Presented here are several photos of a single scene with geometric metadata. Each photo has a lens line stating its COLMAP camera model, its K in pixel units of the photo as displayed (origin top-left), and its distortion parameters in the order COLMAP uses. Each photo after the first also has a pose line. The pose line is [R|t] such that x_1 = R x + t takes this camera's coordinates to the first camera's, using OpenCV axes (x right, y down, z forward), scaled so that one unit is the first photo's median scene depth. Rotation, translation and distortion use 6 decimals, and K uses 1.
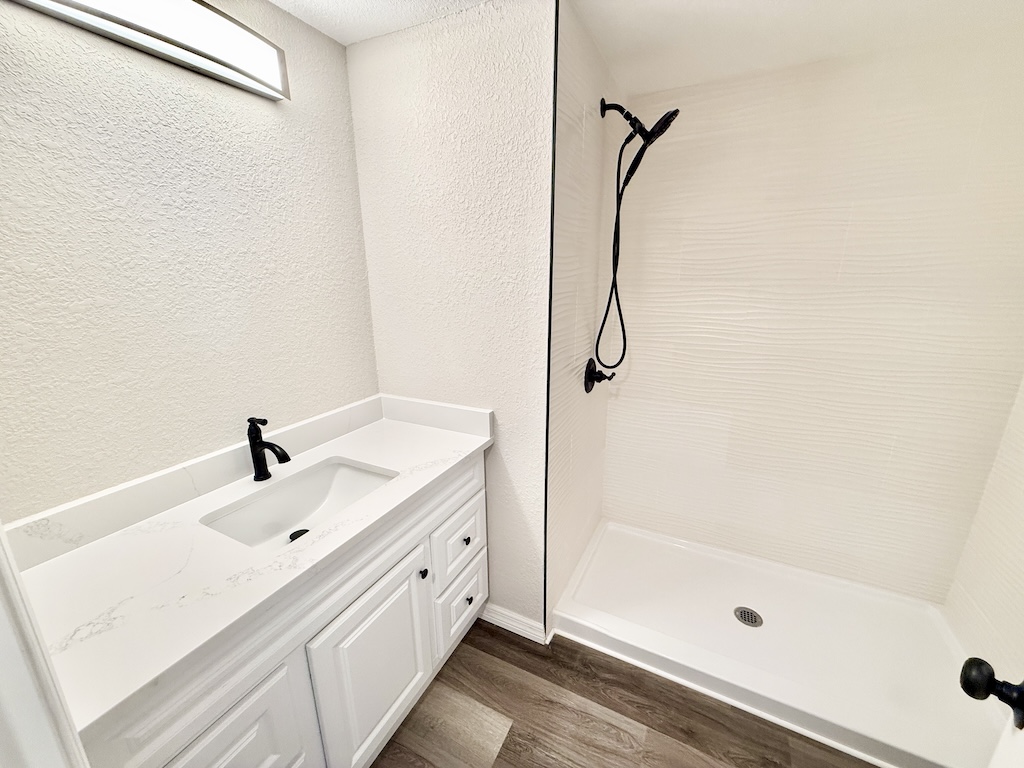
lens RADIAL K [[407.8, 0, 509.8], [0, 407.8, 385.7], [0, 0, 1]] dist [-0.000071, -0.000316]
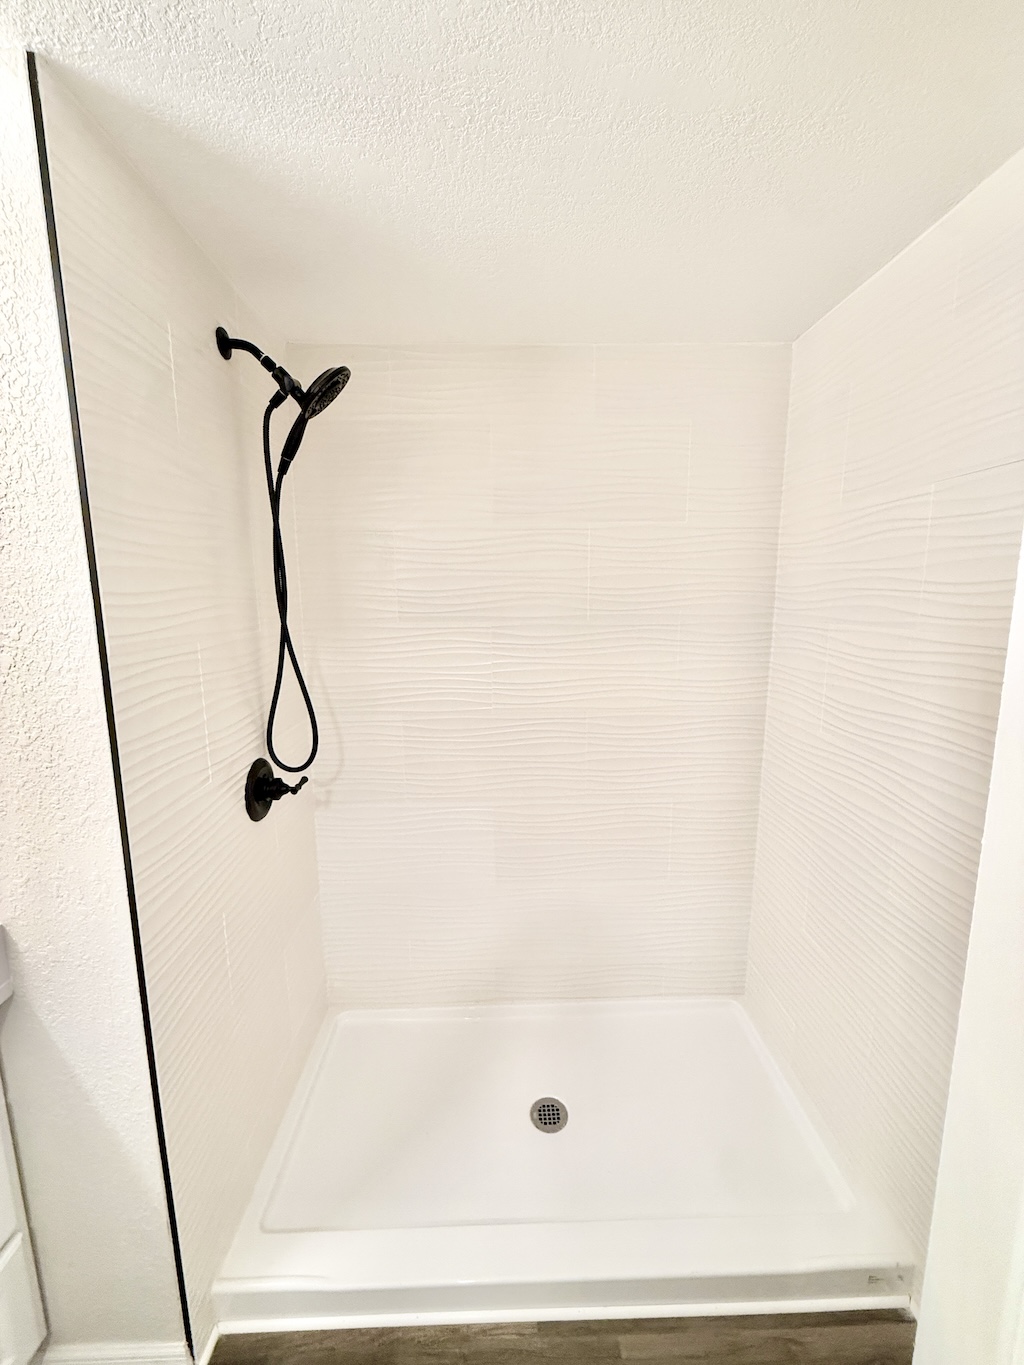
lens RADIAL K [[548.4, 0, 512.0], [0, 548.4, 682.5], [0, 0, 1]] dist [0.000255, -0.000090]
pose [[0.874734, -0.075878, 0.478627, 0.156911], [0.127570, 0.988884, -0.076376, -0.072420], [-0.467511, 0.127867, 0.874690, 0.153578]]
